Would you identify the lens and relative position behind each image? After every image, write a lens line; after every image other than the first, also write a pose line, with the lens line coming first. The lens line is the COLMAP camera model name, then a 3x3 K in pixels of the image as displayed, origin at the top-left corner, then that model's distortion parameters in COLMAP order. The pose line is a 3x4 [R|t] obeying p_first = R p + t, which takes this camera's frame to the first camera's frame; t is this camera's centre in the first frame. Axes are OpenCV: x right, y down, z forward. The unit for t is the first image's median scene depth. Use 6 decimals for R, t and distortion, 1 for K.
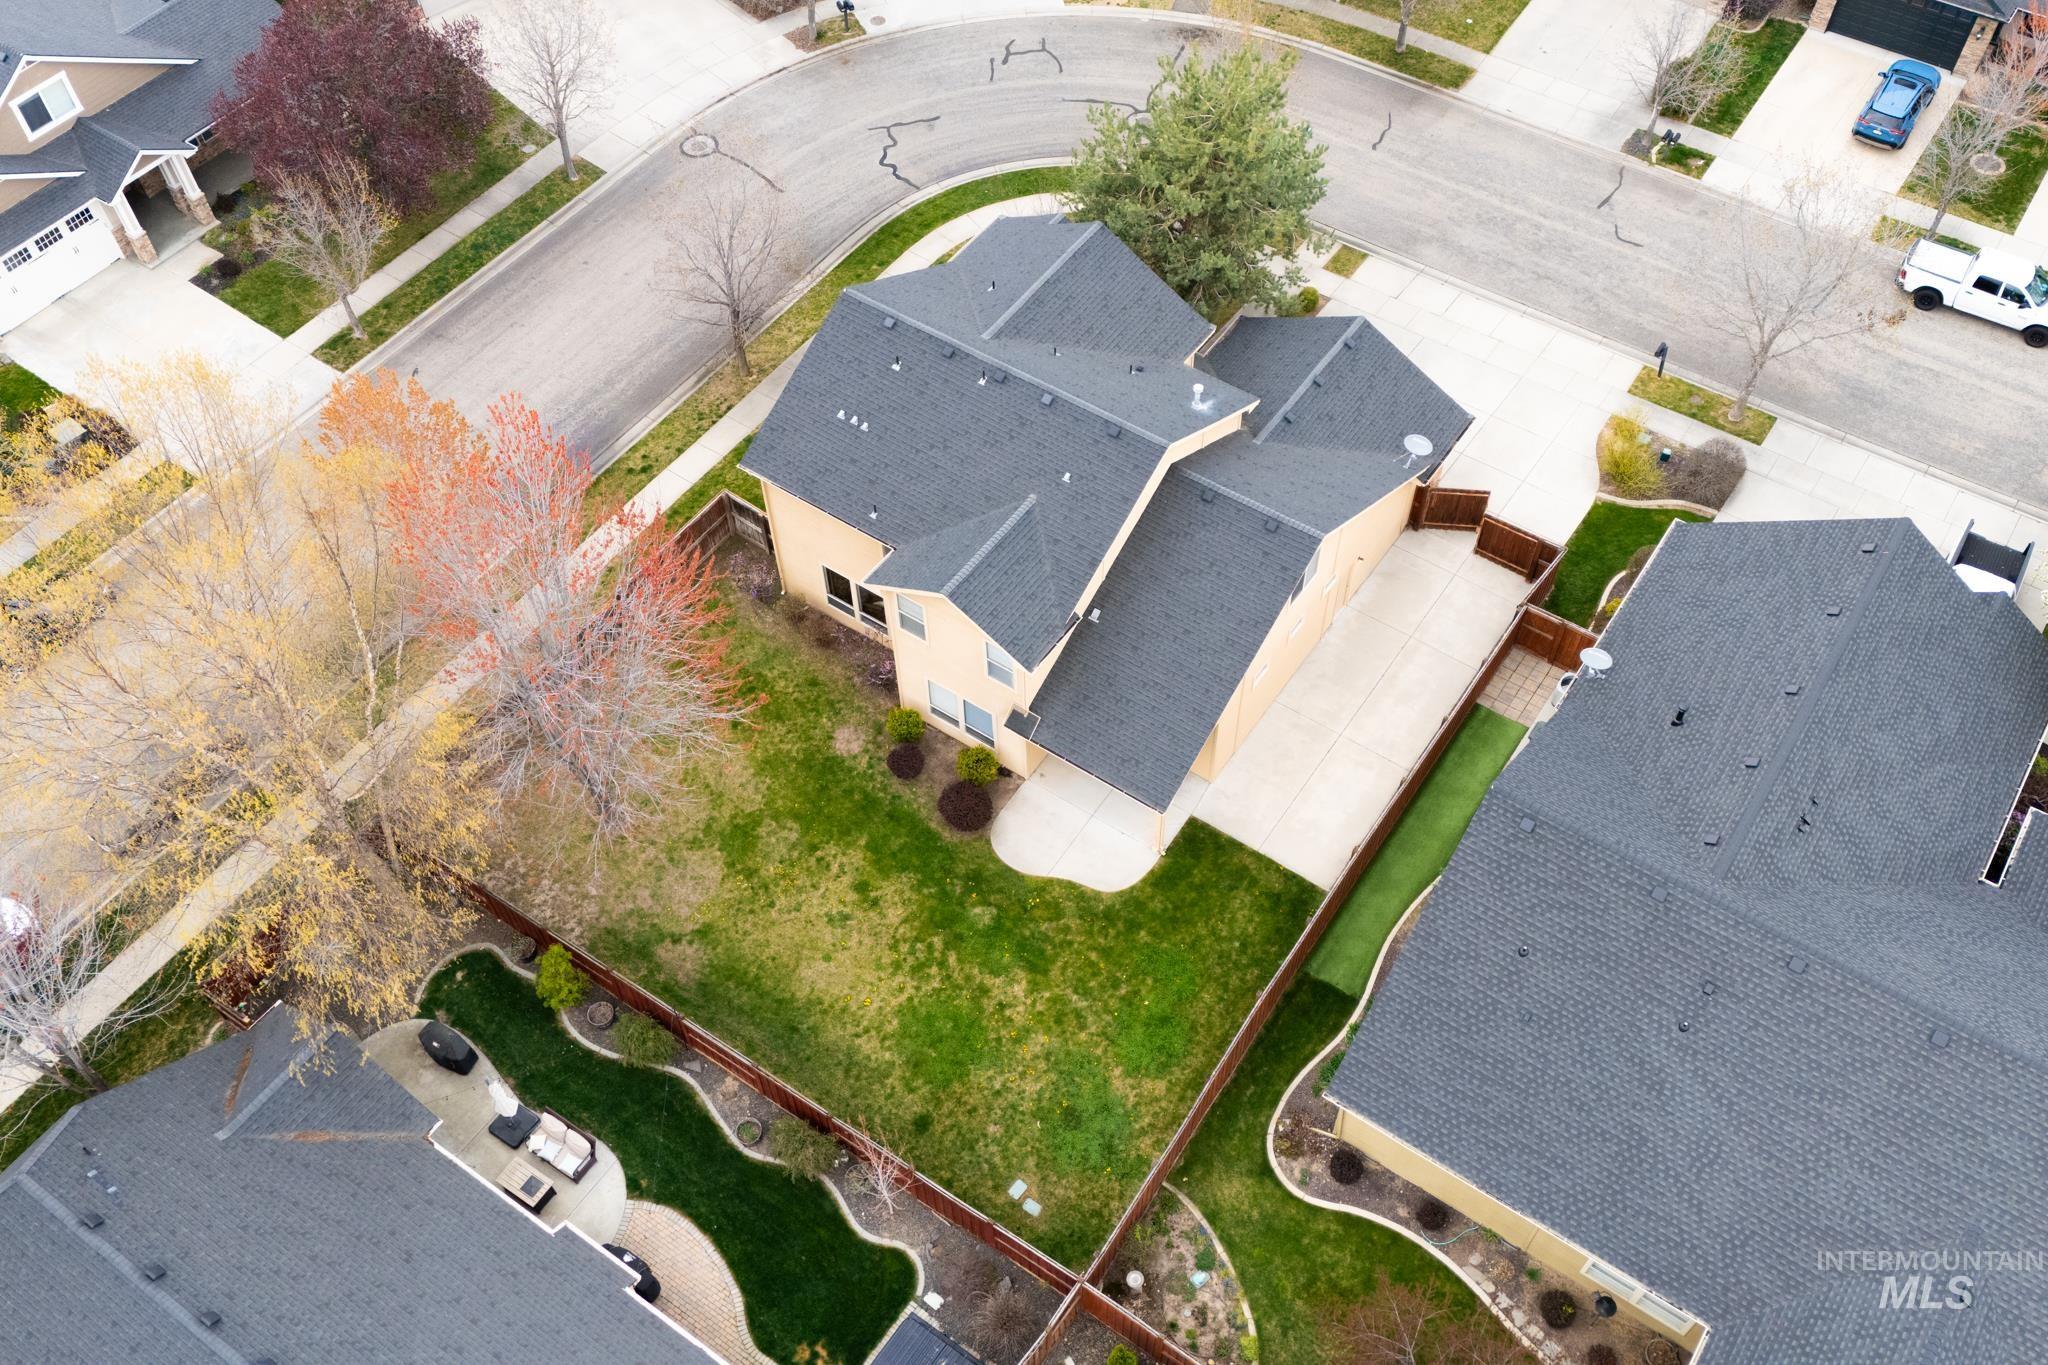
lens RADIAL K [[1757.7, 0, 1079.0], [0, 1757.7, 683.9], [0, 0, 1]] dist [0.032855, -0.006589]
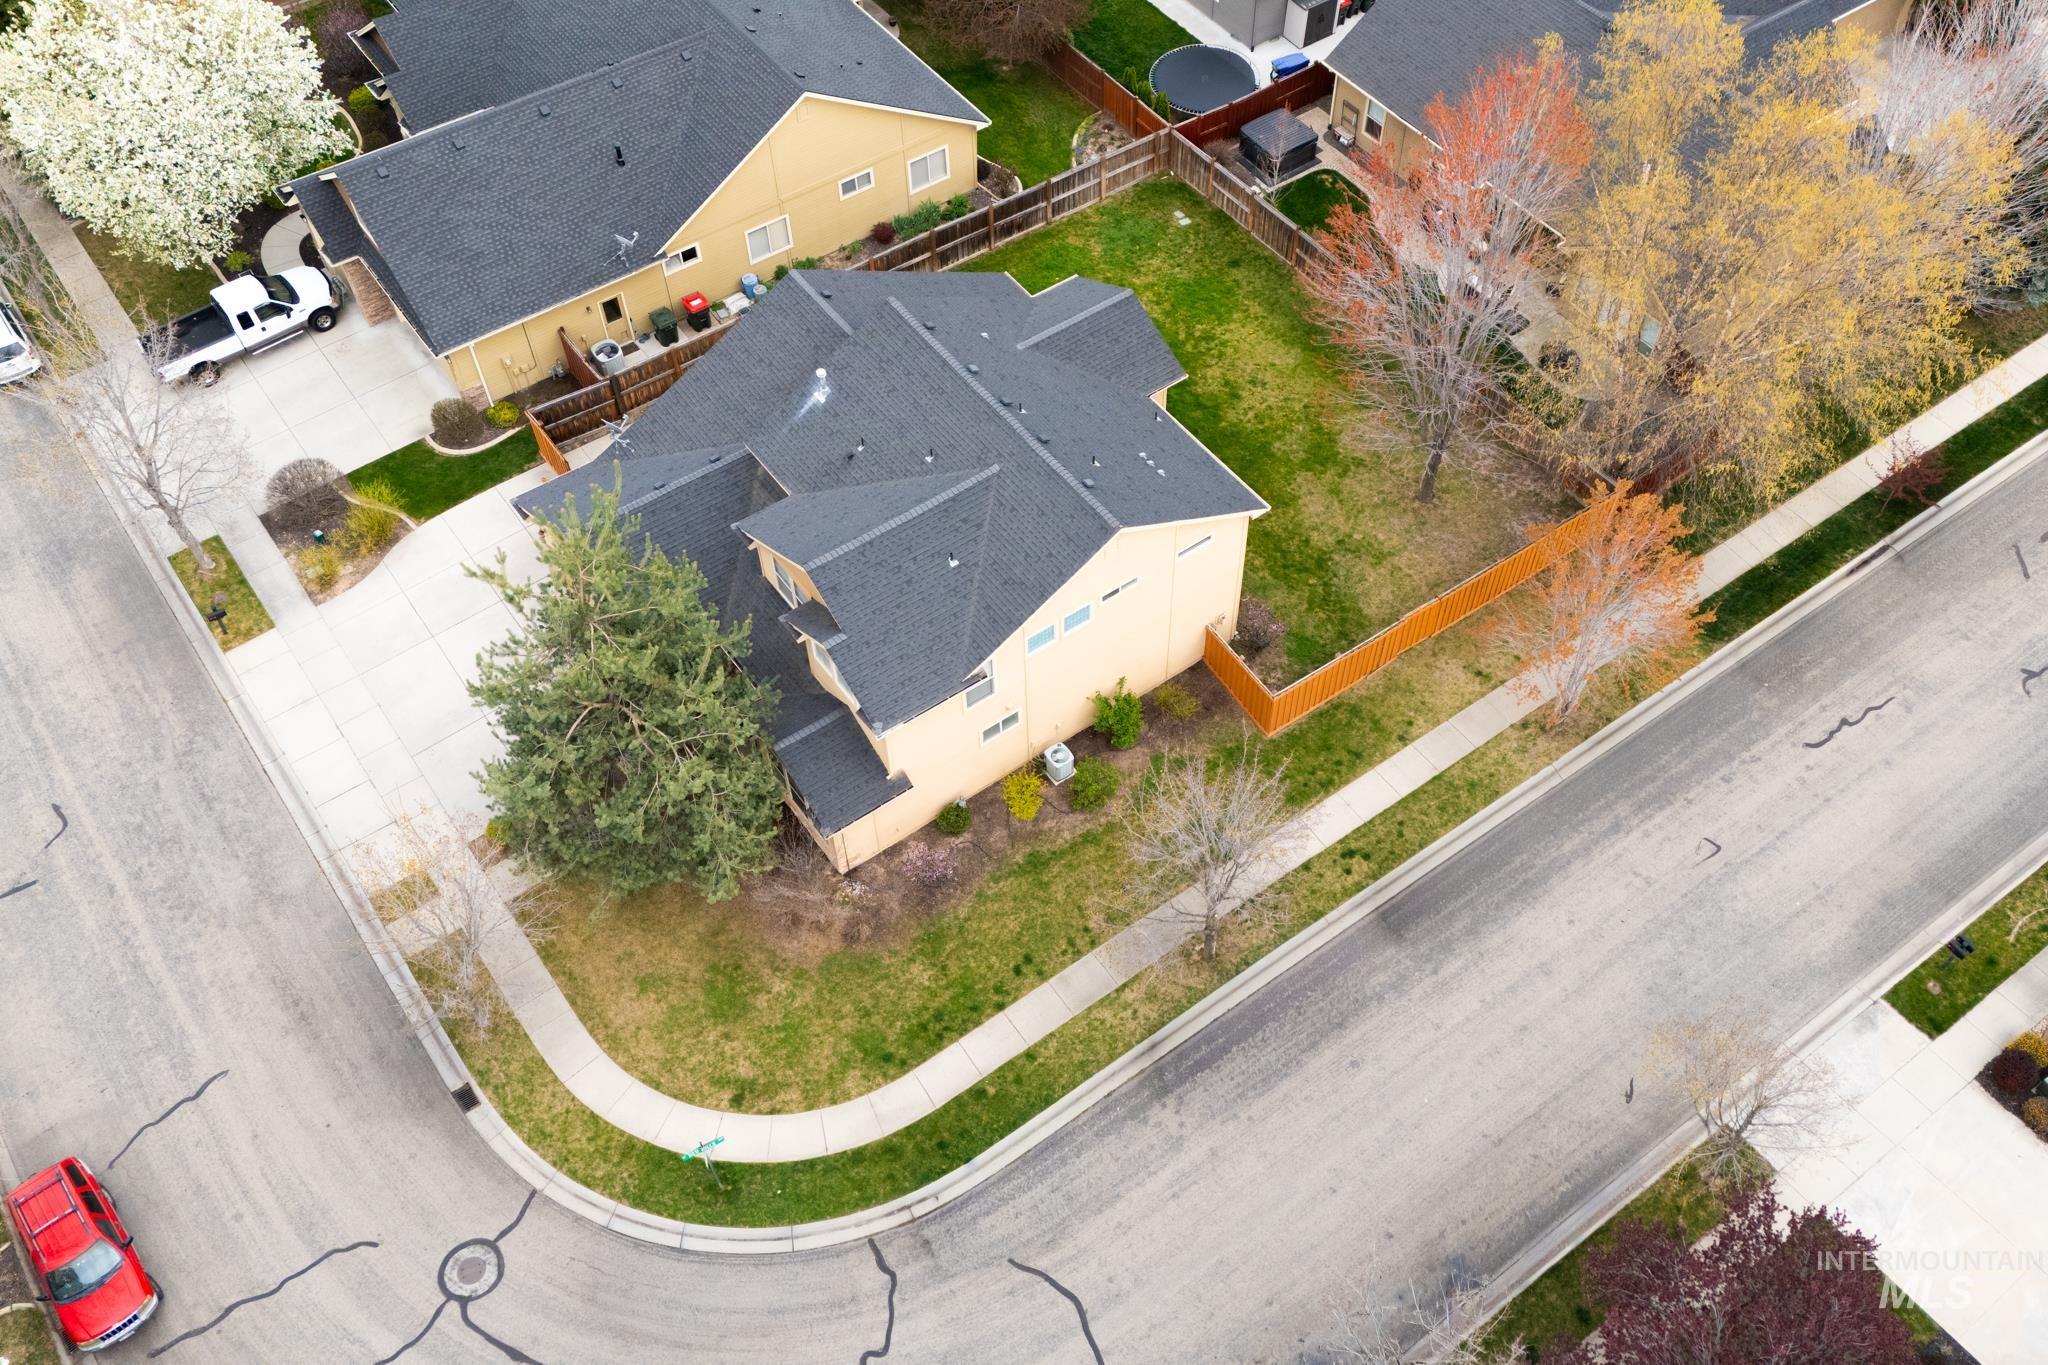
lens RADIAL K [[1757.7, 0, 1079.0], [0, 1757.7, 683.9], [0, 0, 1]] dist [0.032855, -0.006589]
pose [[-0.939878, -0.278540, 0.197596, -0.255809], [0.268610, -0.245634, 0.931404, -0.888628], [-0.210897, 0.928483, 0.305684, 0.657591]]
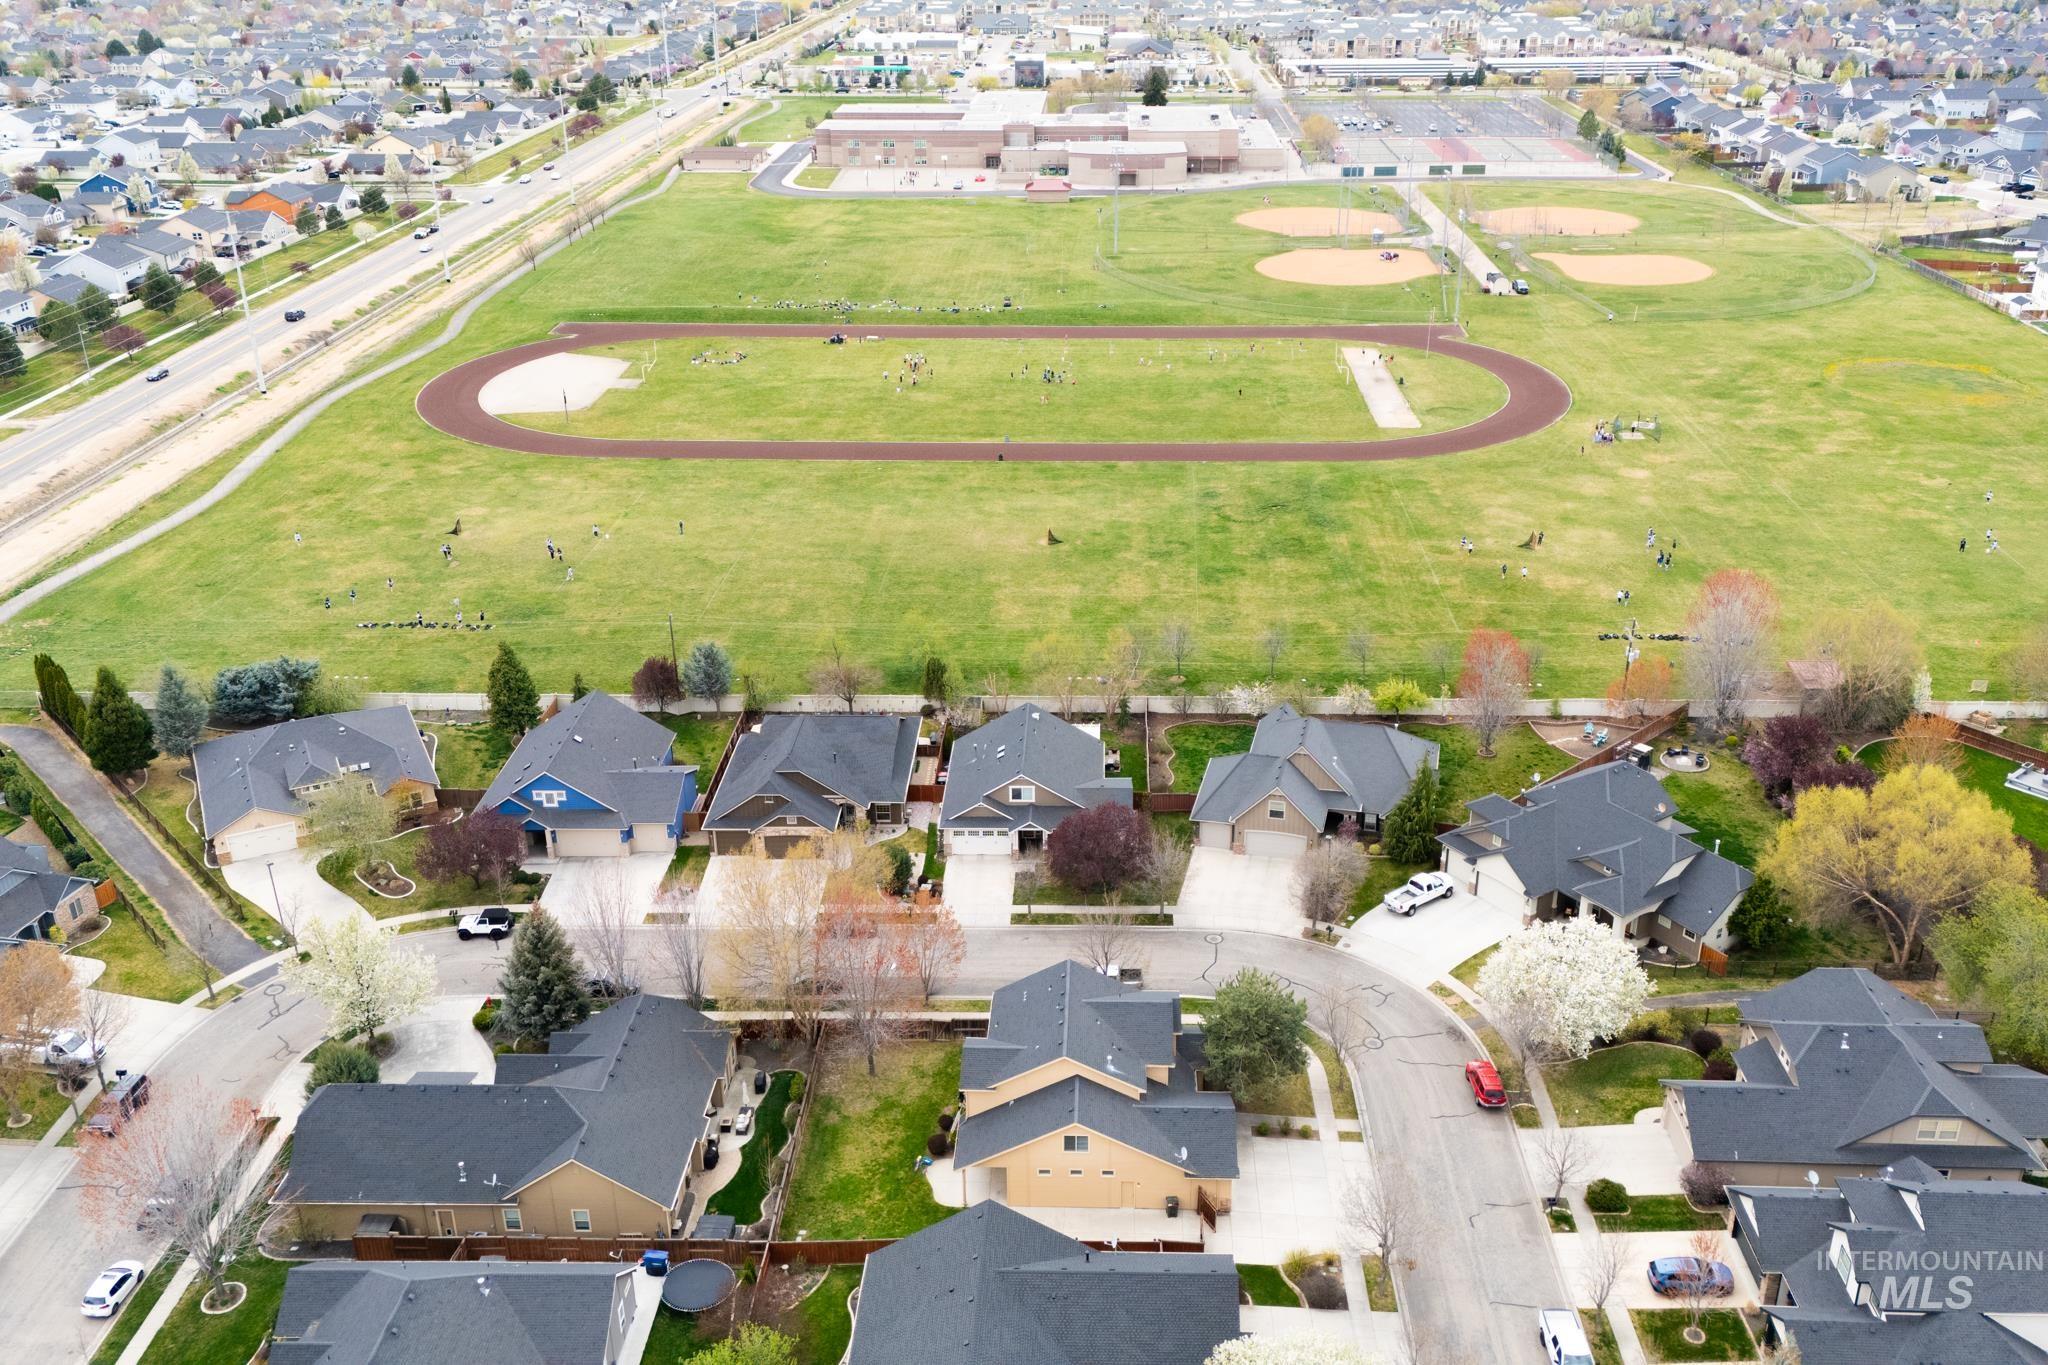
lens RADIAL K [[1757.7, 0, 1079.0], [0, 1757.7, 683.9], [0, 0, 1]] dist [0.032855, -0.006589]
pose [[0.535638, 0.348531, -0.769167, 1.318245], [-0.674860, 0.724191, -0.141813, -0.136963], [0.507598, 0.595041, 0.623114, -0.602606]]
